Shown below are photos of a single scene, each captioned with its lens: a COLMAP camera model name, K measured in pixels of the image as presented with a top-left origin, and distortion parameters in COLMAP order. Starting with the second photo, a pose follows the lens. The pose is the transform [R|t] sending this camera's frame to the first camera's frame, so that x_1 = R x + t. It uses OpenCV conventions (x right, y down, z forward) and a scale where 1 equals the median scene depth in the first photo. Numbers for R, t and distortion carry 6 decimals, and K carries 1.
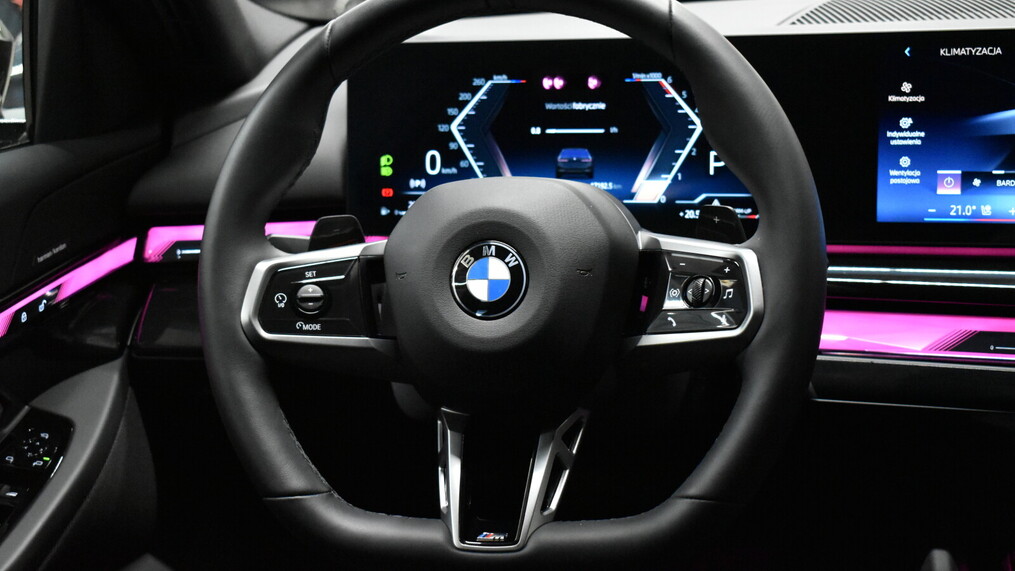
lens RADIAL K [[1632.6, 0, 507.5], [0, 1632.6, 285.5], [0, 0, 1]] dist [-0.010098, -0.007736]
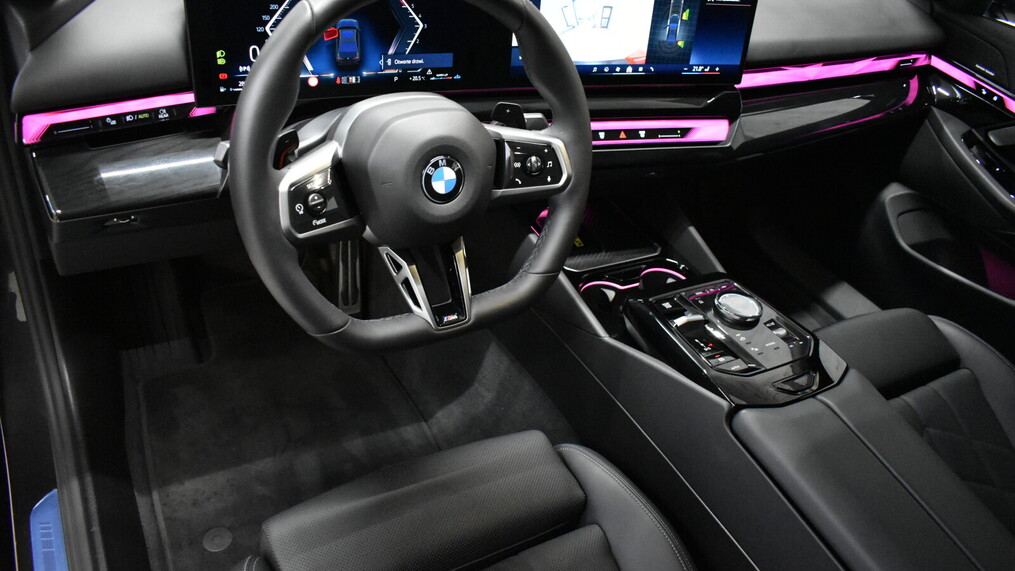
lens RADIAL K [[748.6, 0, 507.5], [0, 748.6, 285.5], [0, 0, 1]] dist [-0.008518, -0.000060]
pose [[0.716248, -0.285669, 0.636696, -0.407781], [-0.023800, 0.901843, 0.431407, -0.201087], [-0.697440, -0.324148, 0.639144, 0.375869]]
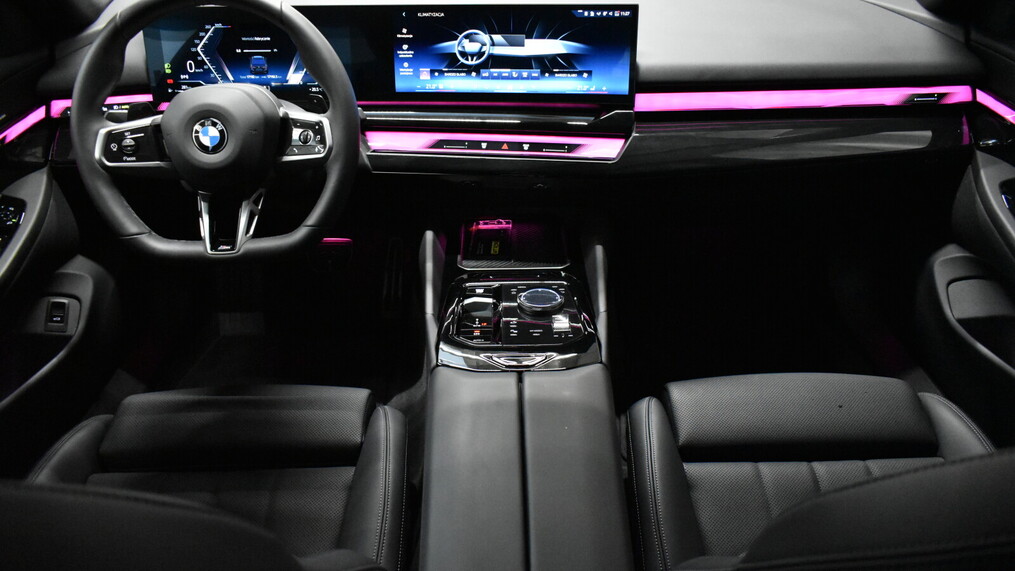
lens RADIAL K [[787.8, 0, 507.5], [0, 787.8, 285.5], [0, 0, 1]] dist [-0.008631, 0.004663]
pose [[0.968532, -0.092250, 0.231161, 0.099880], [0.025016, 0.960152, 0.278356, -0.083742], [-0.247629, -0.263814, 0.932246, -0.145016]]
